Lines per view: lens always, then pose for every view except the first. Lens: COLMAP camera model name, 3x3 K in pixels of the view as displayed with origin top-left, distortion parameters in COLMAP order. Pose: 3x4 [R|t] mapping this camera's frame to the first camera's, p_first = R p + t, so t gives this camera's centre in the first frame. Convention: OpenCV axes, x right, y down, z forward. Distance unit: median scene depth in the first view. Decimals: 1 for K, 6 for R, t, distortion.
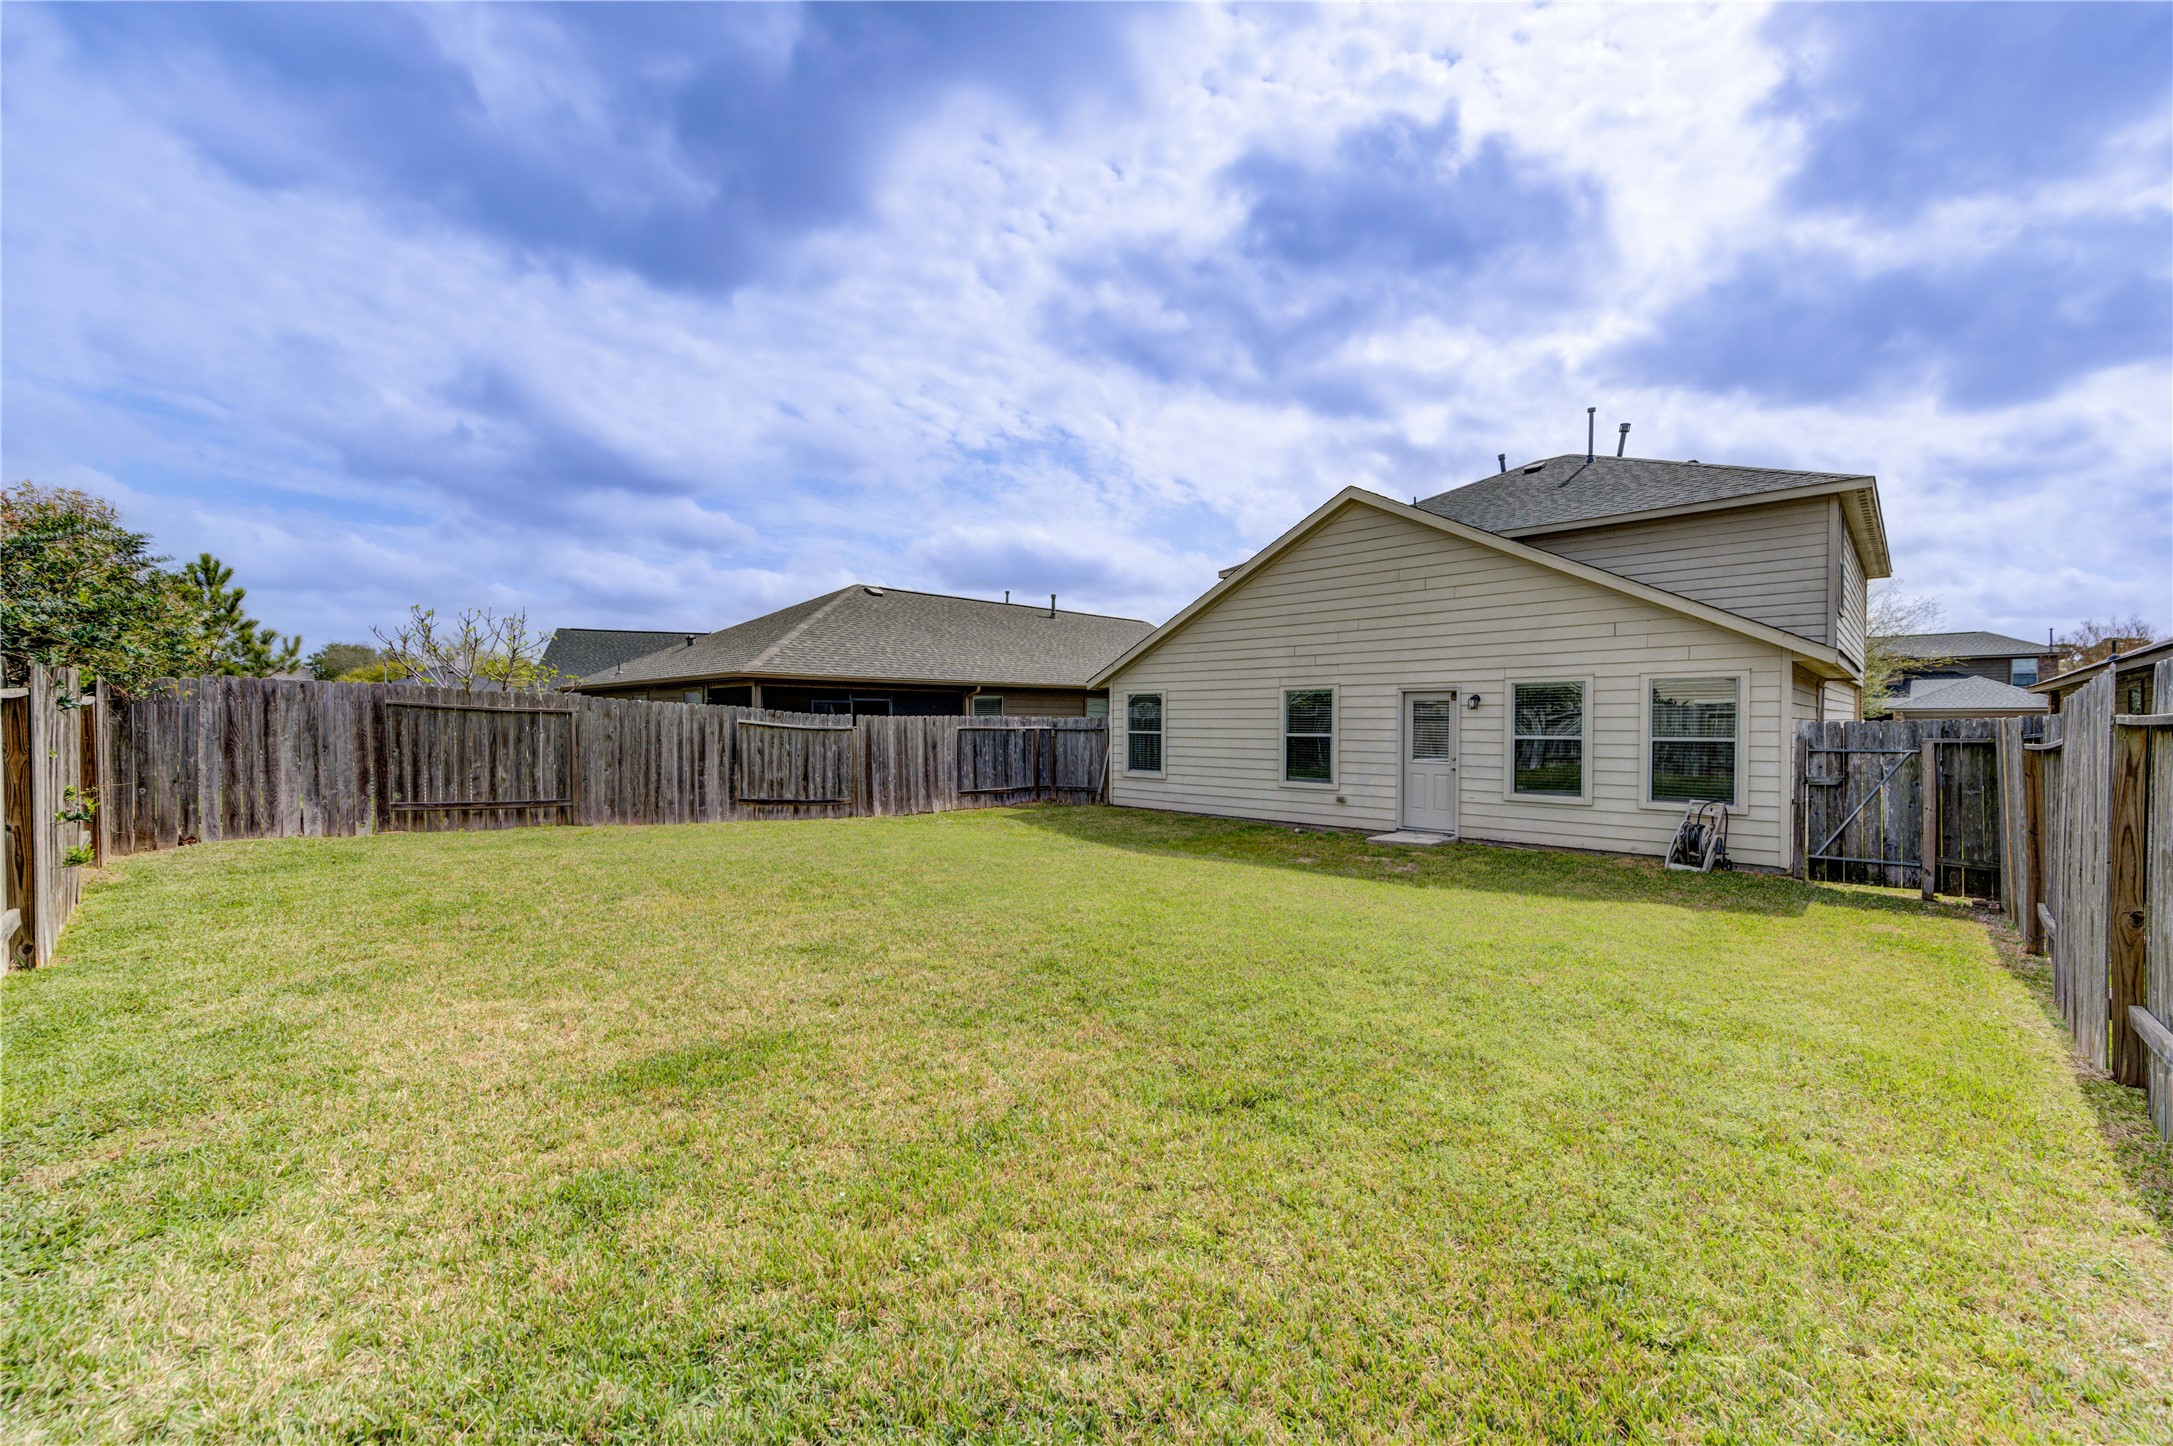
lens RADIAL K [[843.3, 0, 1095.9], [0, 843.3, 729.9], [0, 0, 1]] dist [0.001315, -0.000293]
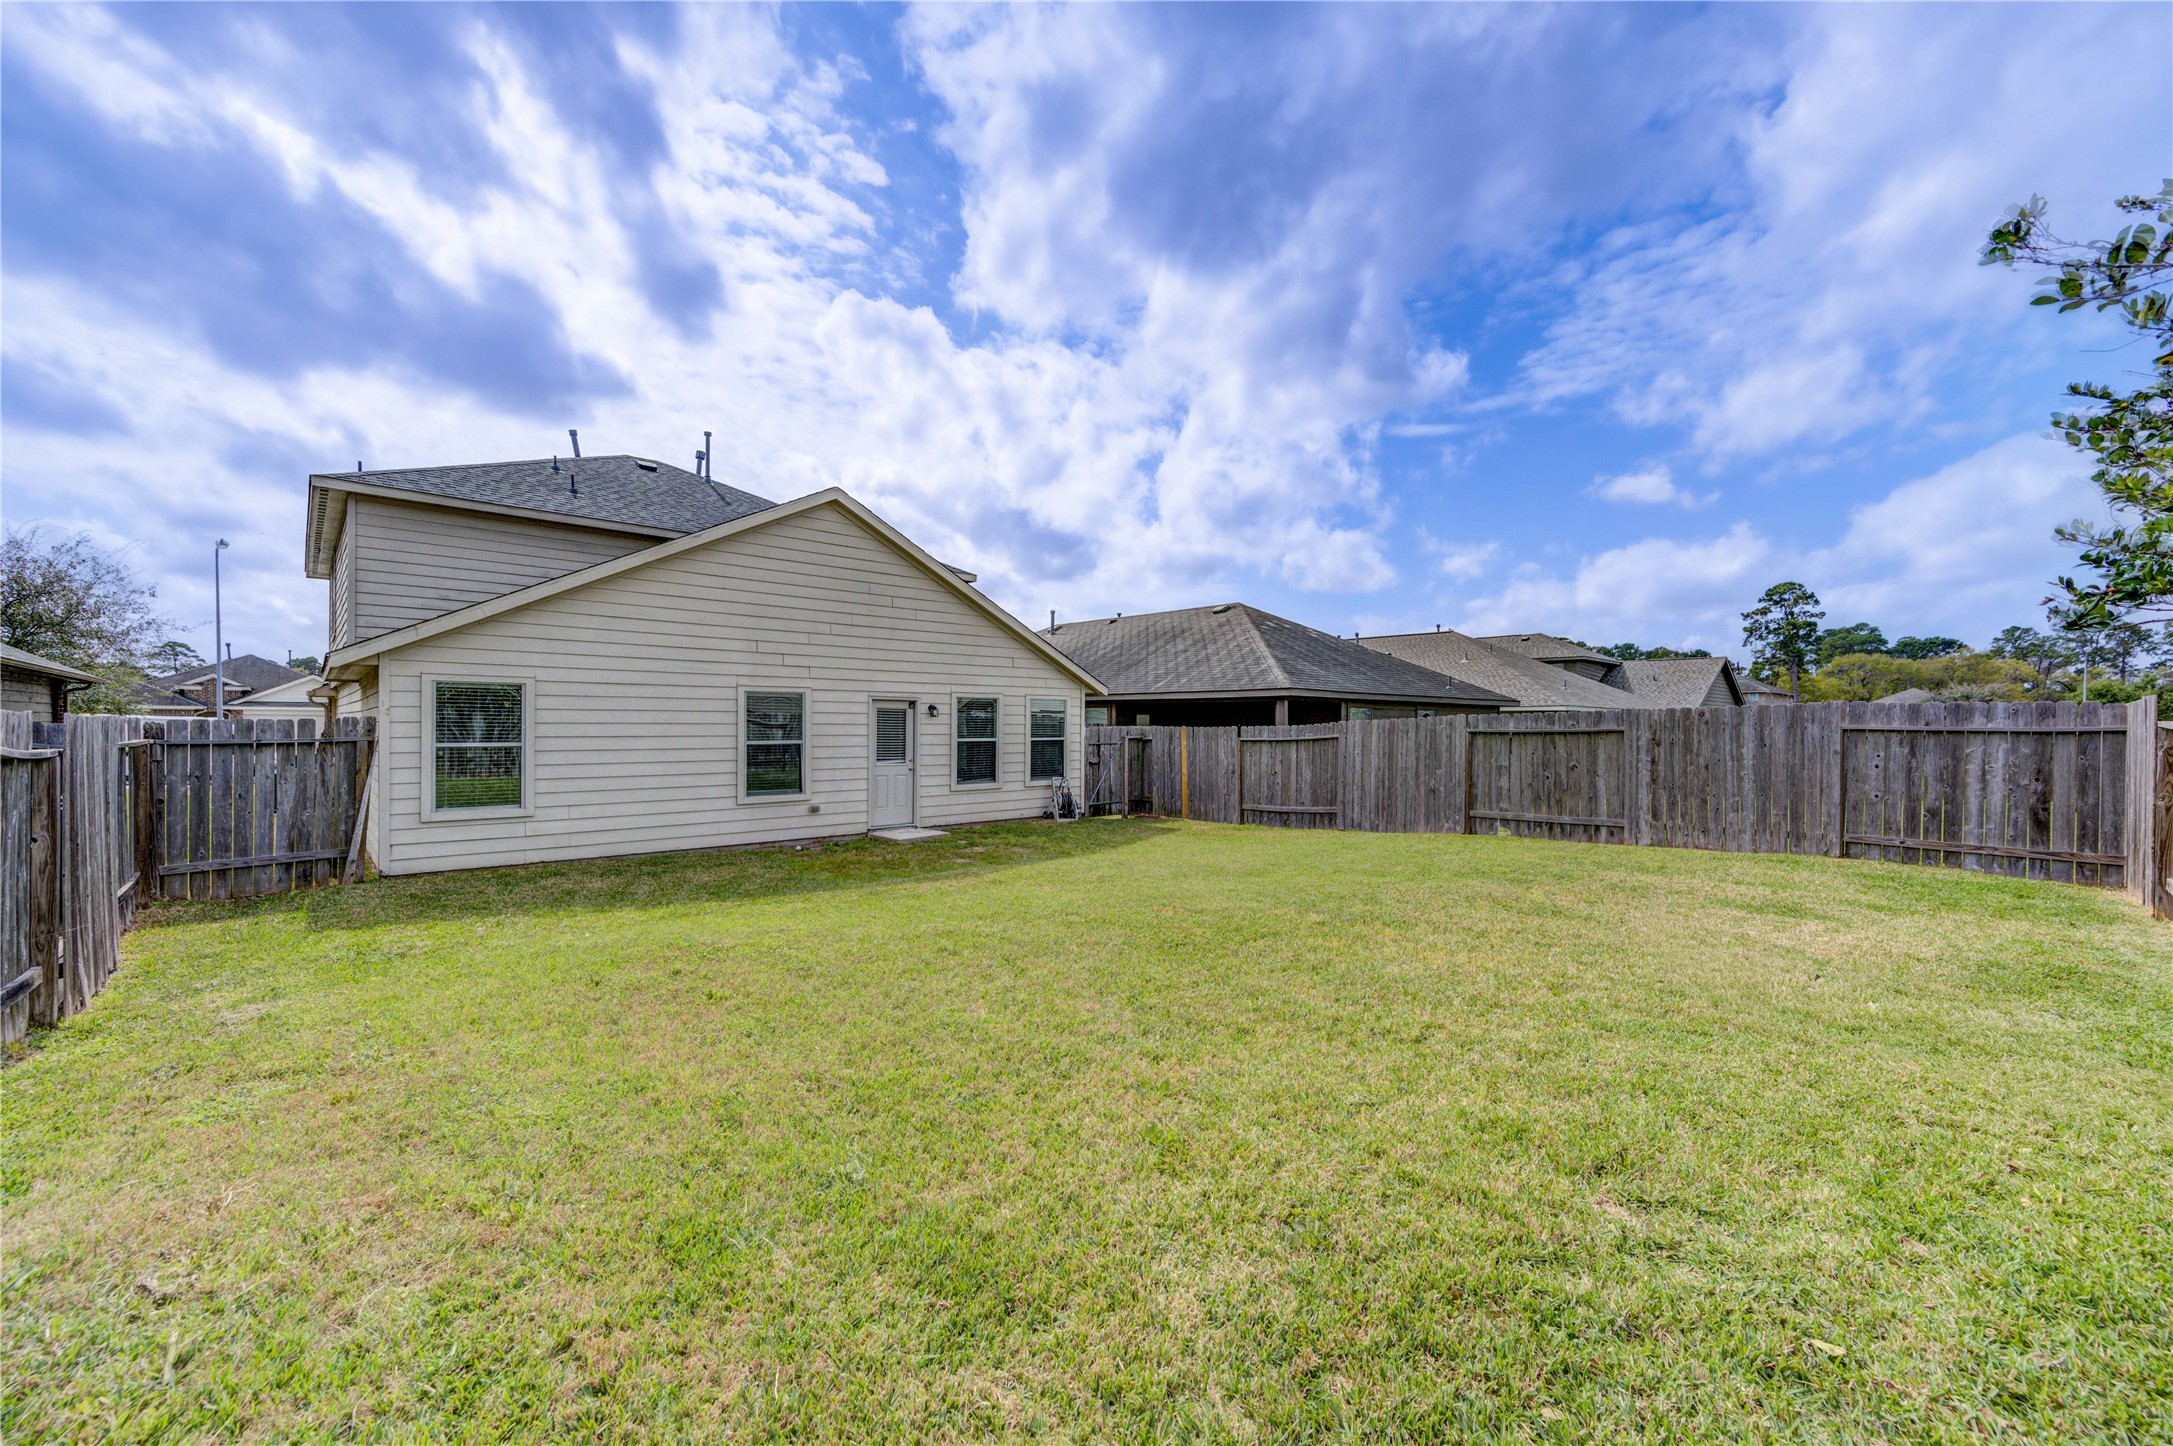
lens RADIAL K [[847.2, 0, 1090.3], [0, 847.2, 729.8], [0, 0, 1]] dist [0.002549, -0.000239]
pose [[0.060146, -0.004142, 0.998181, -0.640137], [0.008029, 0.999961, 0.003665, -0.008072], [-0.998157, 0.007793, 0.060177, 0.625474]]
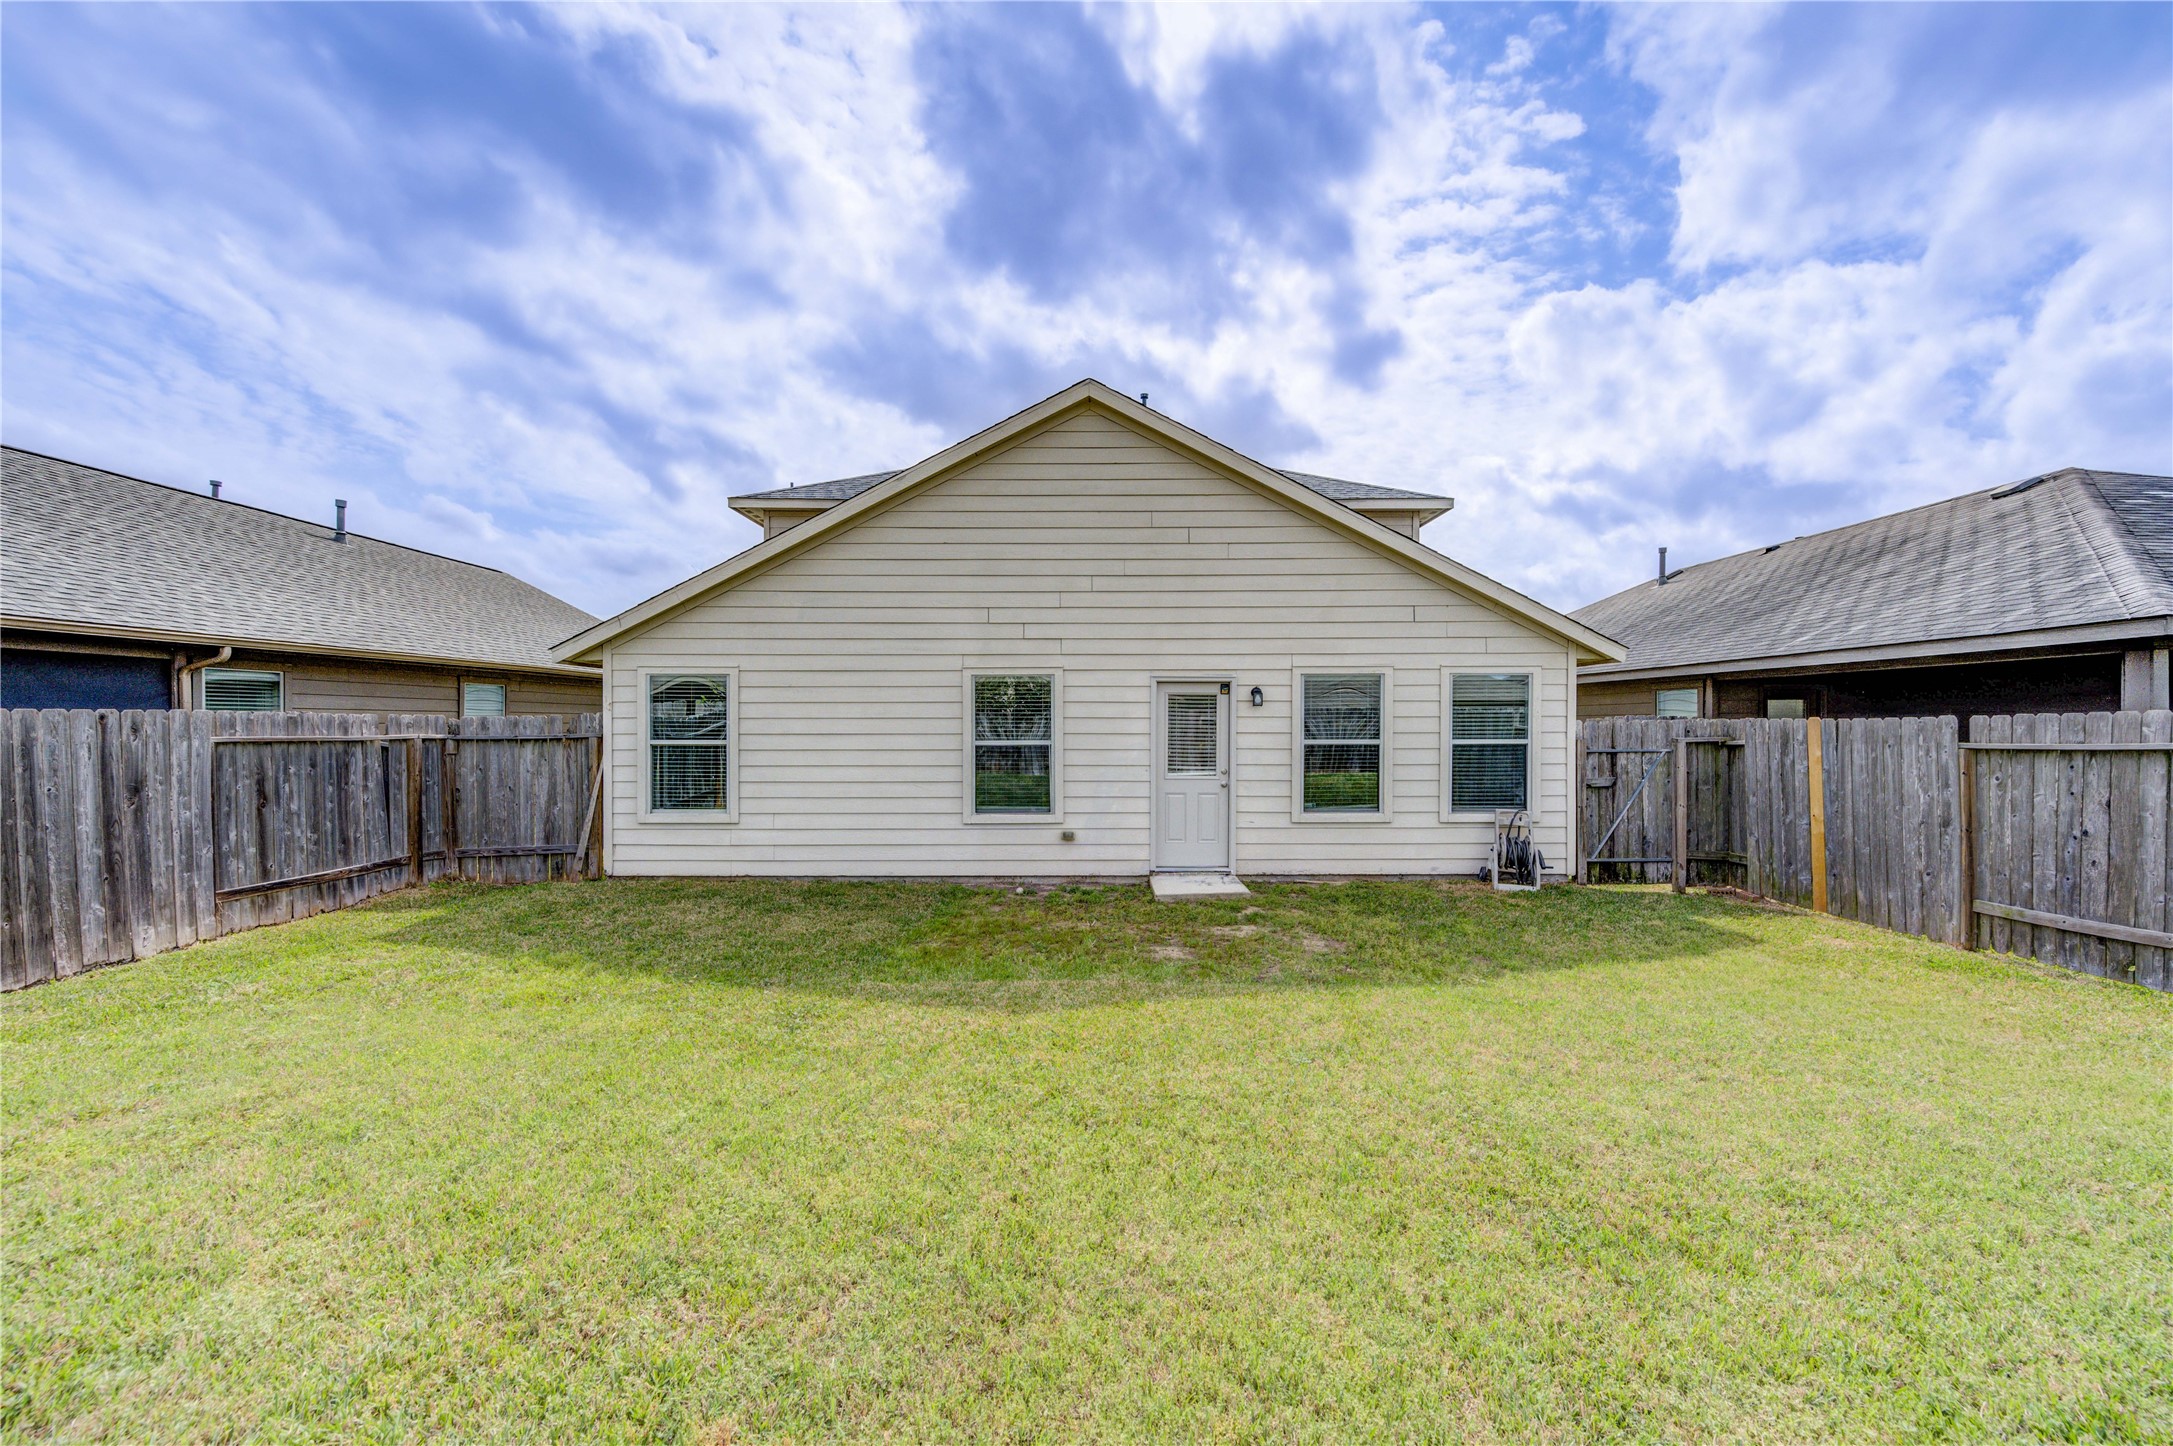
lens RADIAL K [[847.2, 0, 1090.3], [0, 847.2, 729.8], [0, 0, 1]] dist [0.002549, -0.000239]
pose [[0.720132, -0.004401, 0.693824, -0.171504], [0.008868, 0.999957, -0.002862, -0.001867], [-0.693781, 0.008214, 0.720139, 0.486958]]
